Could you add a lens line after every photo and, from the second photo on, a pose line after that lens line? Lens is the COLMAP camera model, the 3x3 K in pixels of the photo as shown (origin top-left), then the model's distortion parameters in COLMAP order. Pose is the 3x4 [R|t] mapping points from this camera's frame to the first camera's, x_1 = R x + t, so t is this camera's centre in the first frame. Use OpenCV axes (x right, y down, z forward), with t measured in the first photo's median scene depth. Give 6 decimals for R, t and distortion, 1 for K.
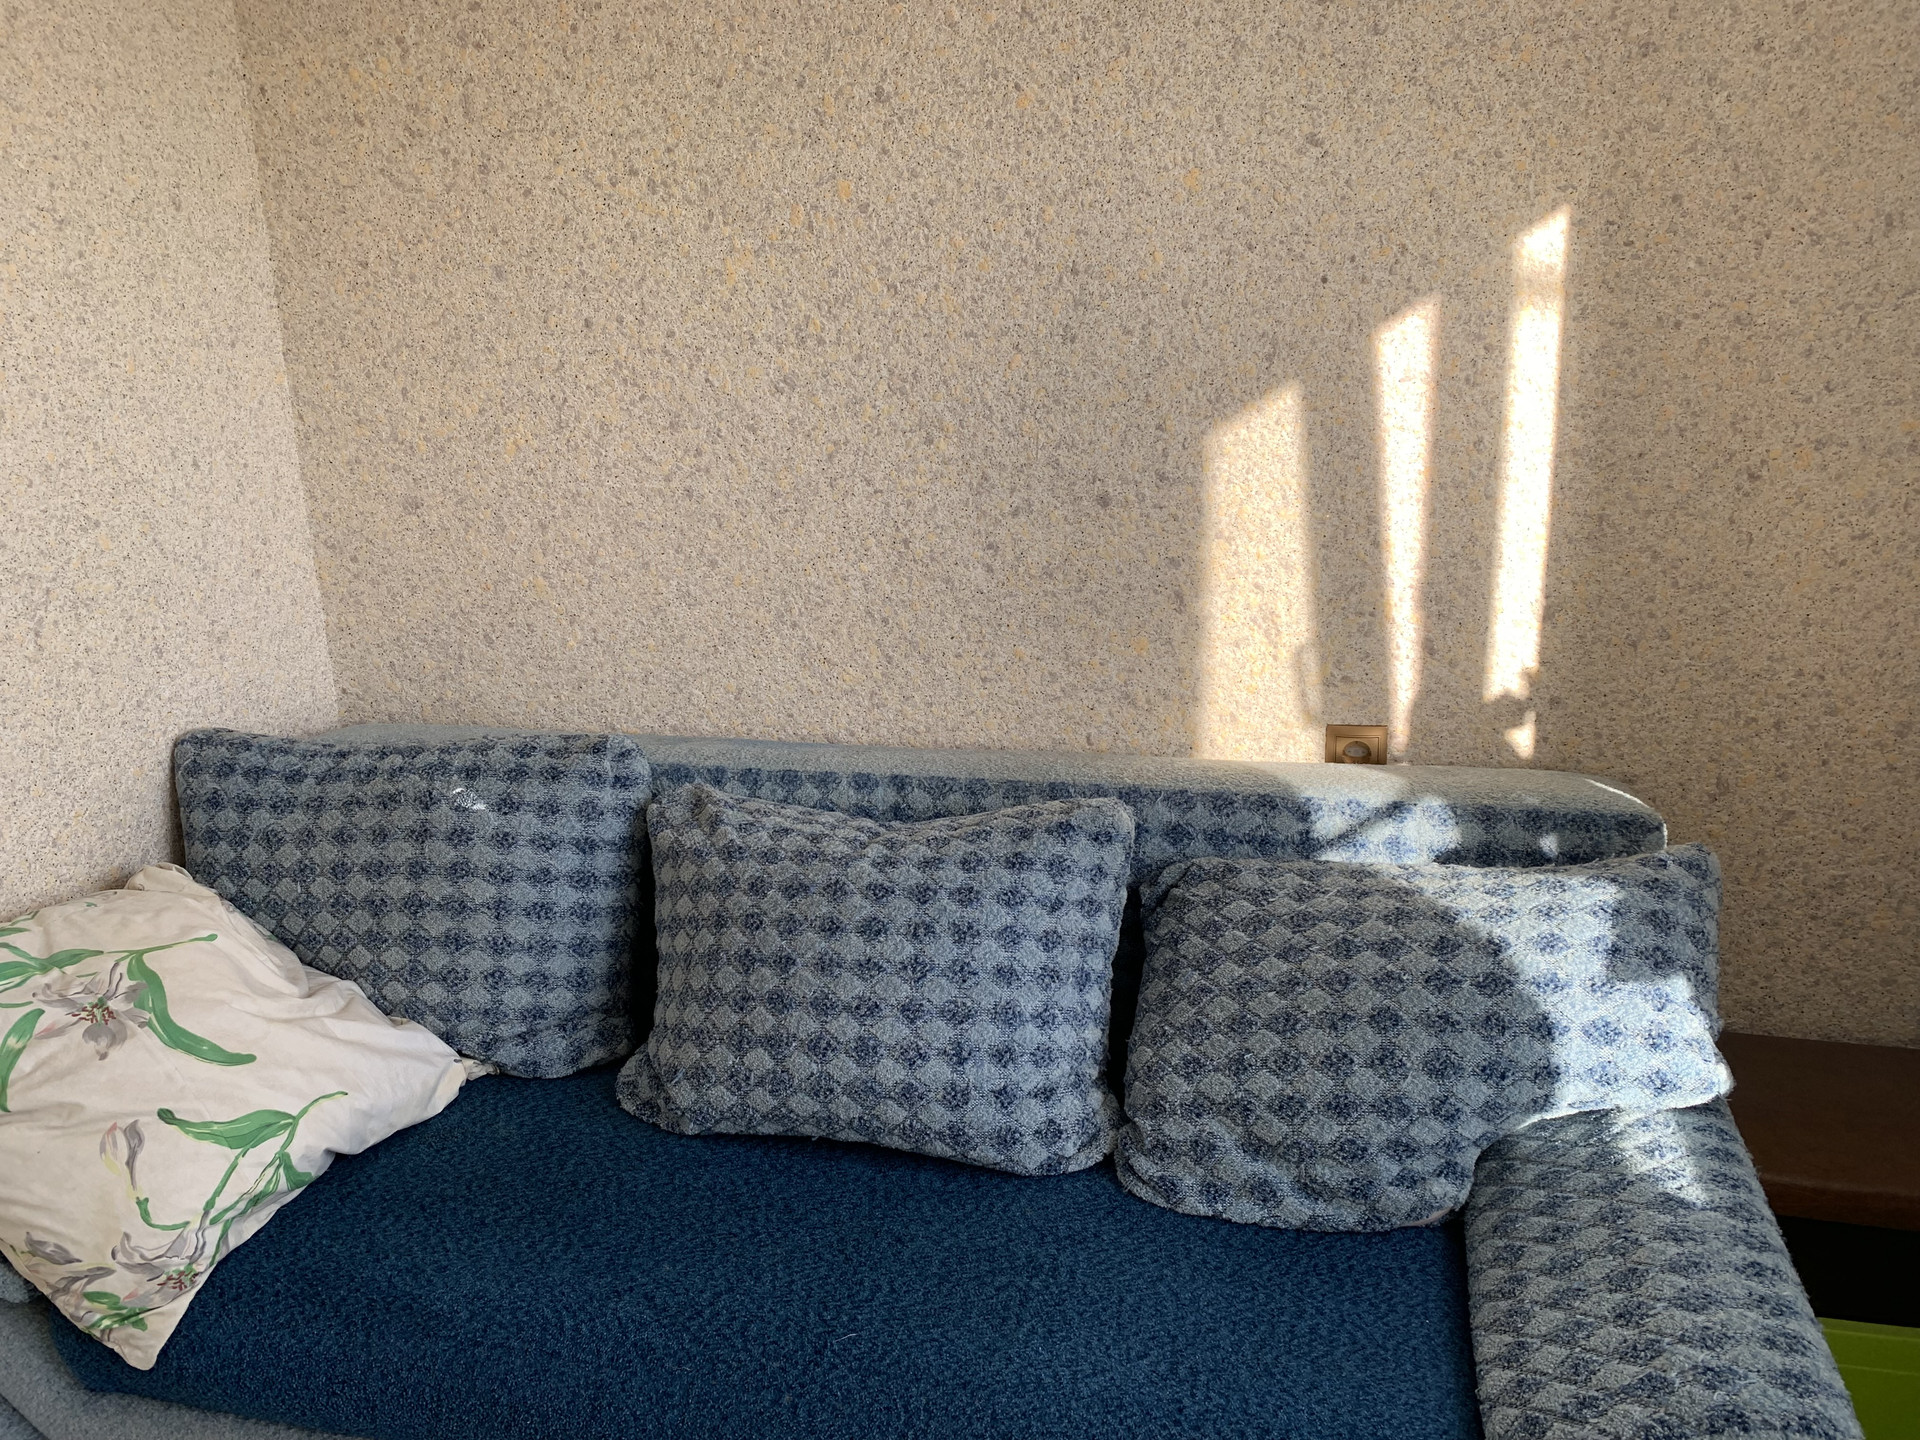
lens RADIAL K [[1487.0, 0, 950.5], [0, 1487.0, 702.8], [0, 0, 1]] dist [0.058150, -0.049918]
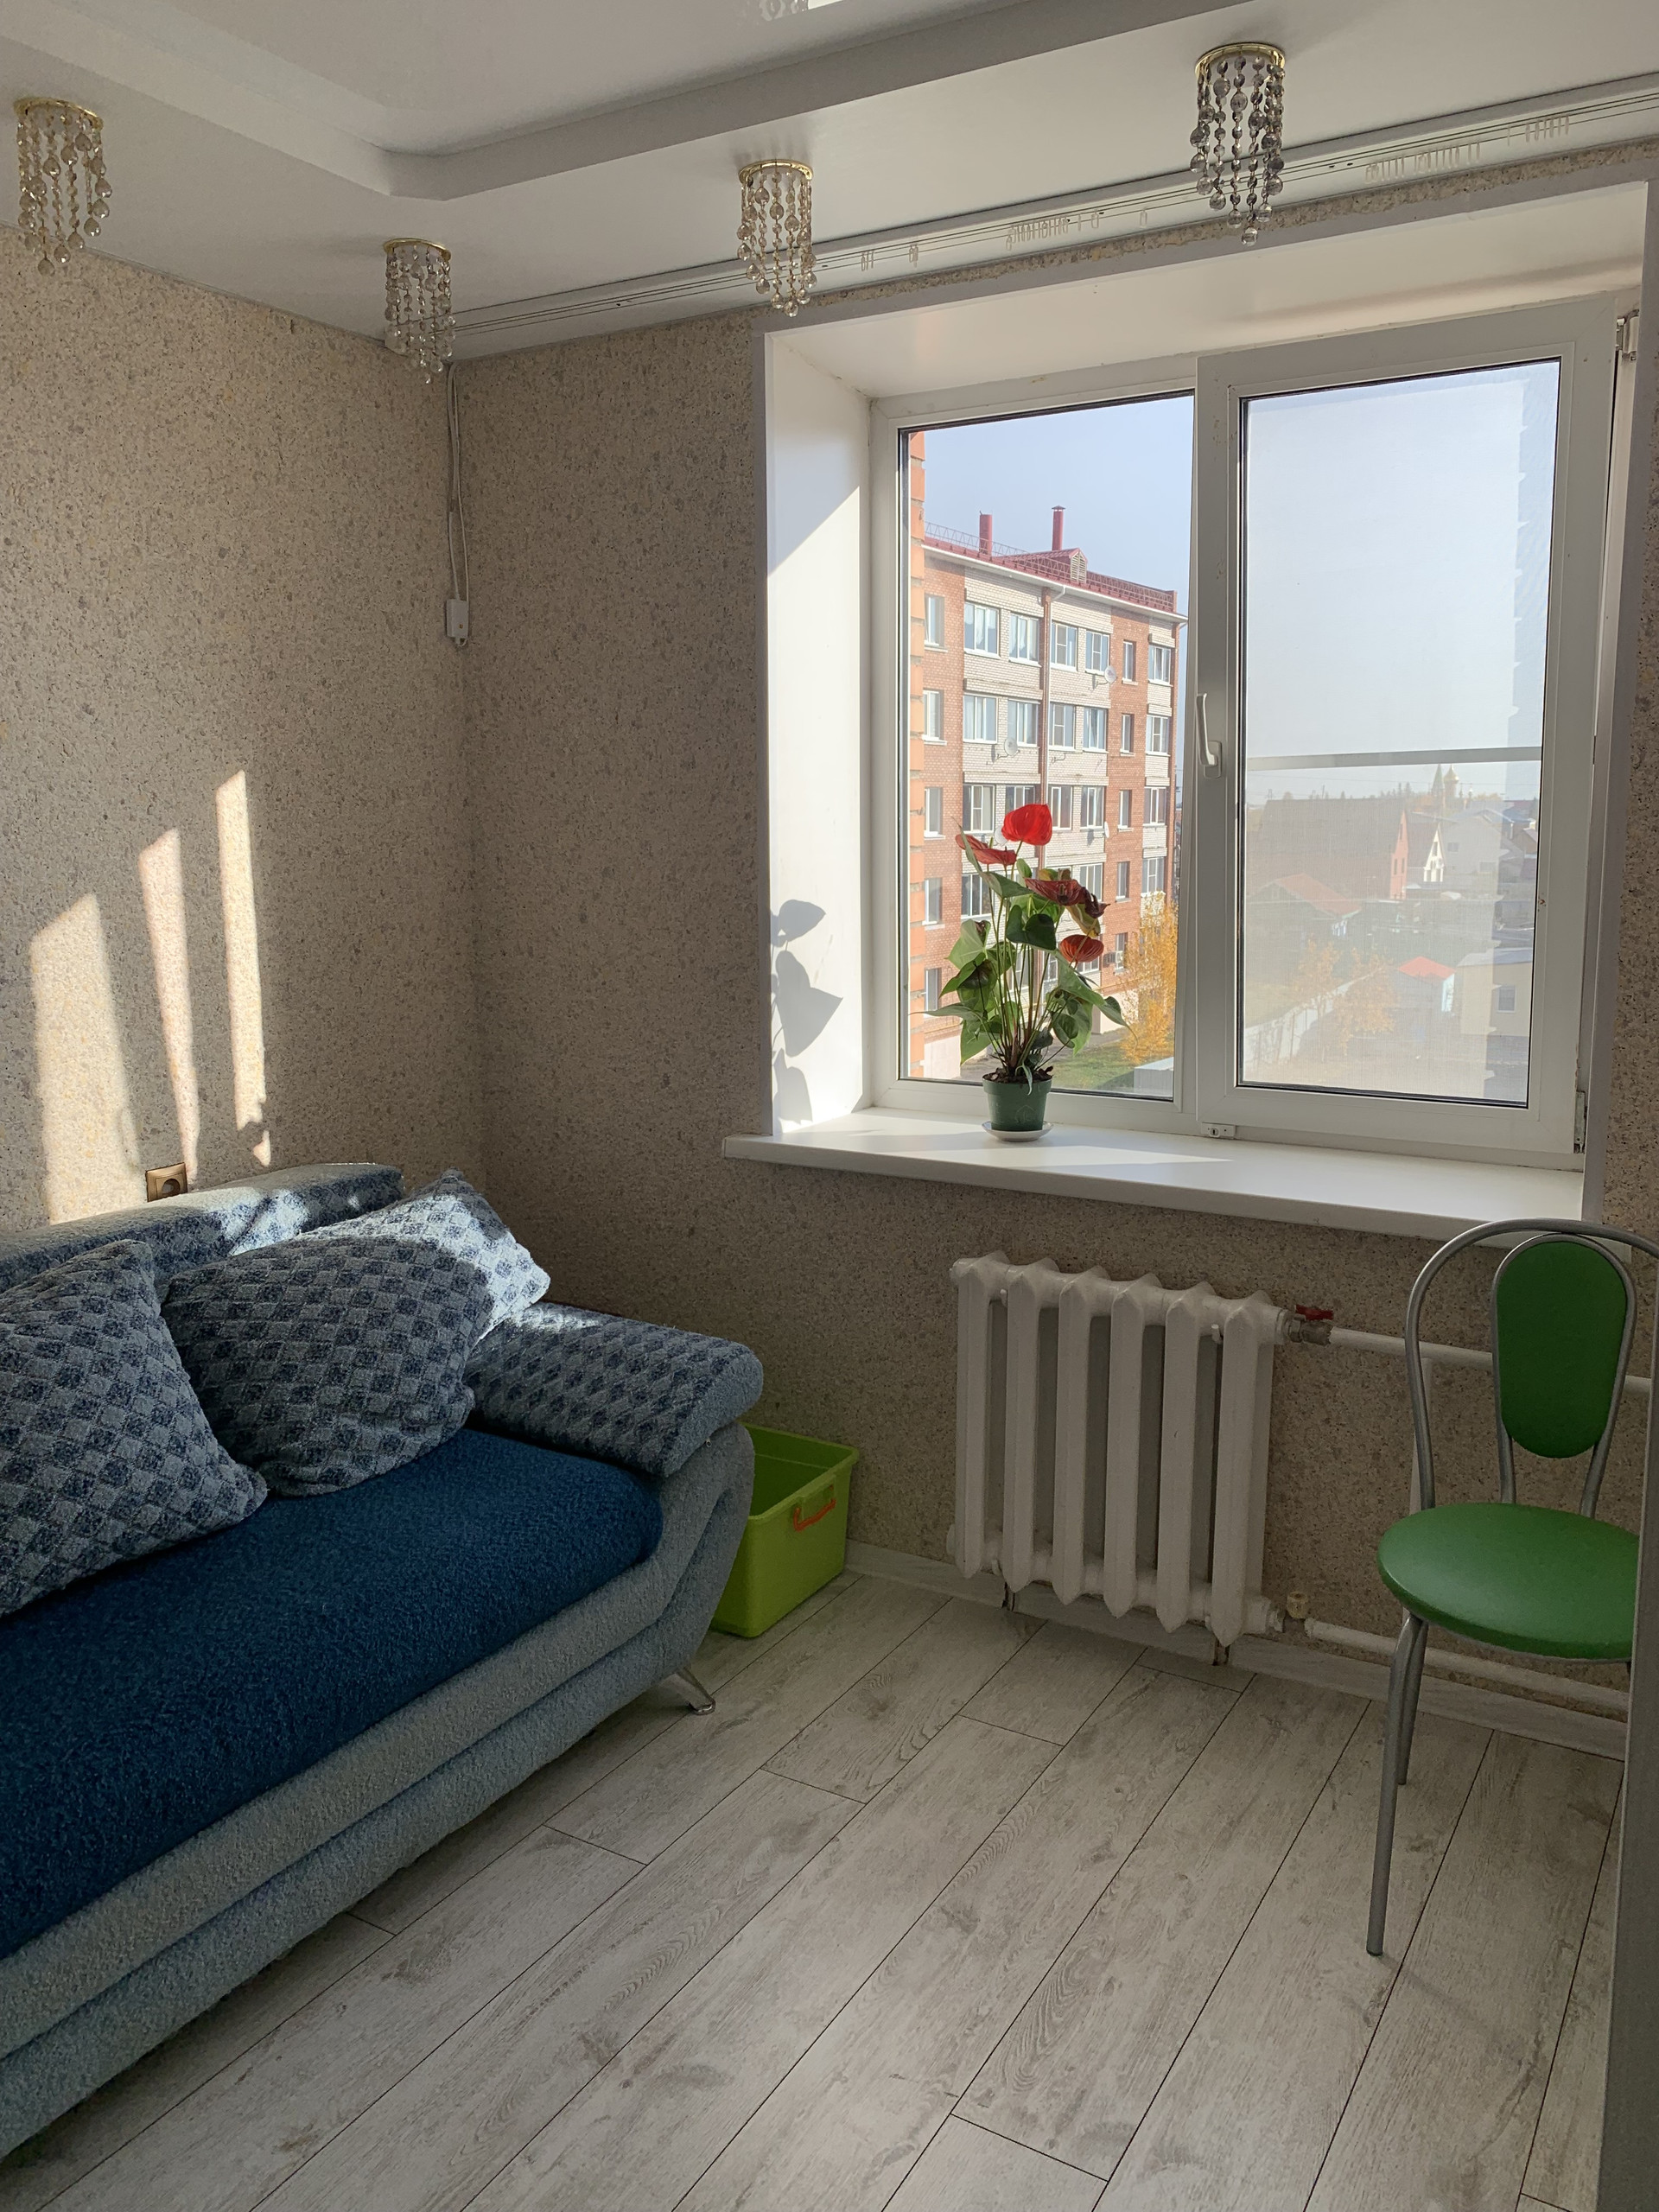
lens RADIAL K [[1713.1, 0, 830.3], [0, 1713.1, 1108.1], [0, 0, 1]] dist [0.058150, -0.049918]
pose [[0.294616, -0.134782, 0.946063, -1.018356], [0.243565, 0.967898, 0.062044, 0.014966], [-0.924055, 0.212149, 0.317987, 0.022939]]
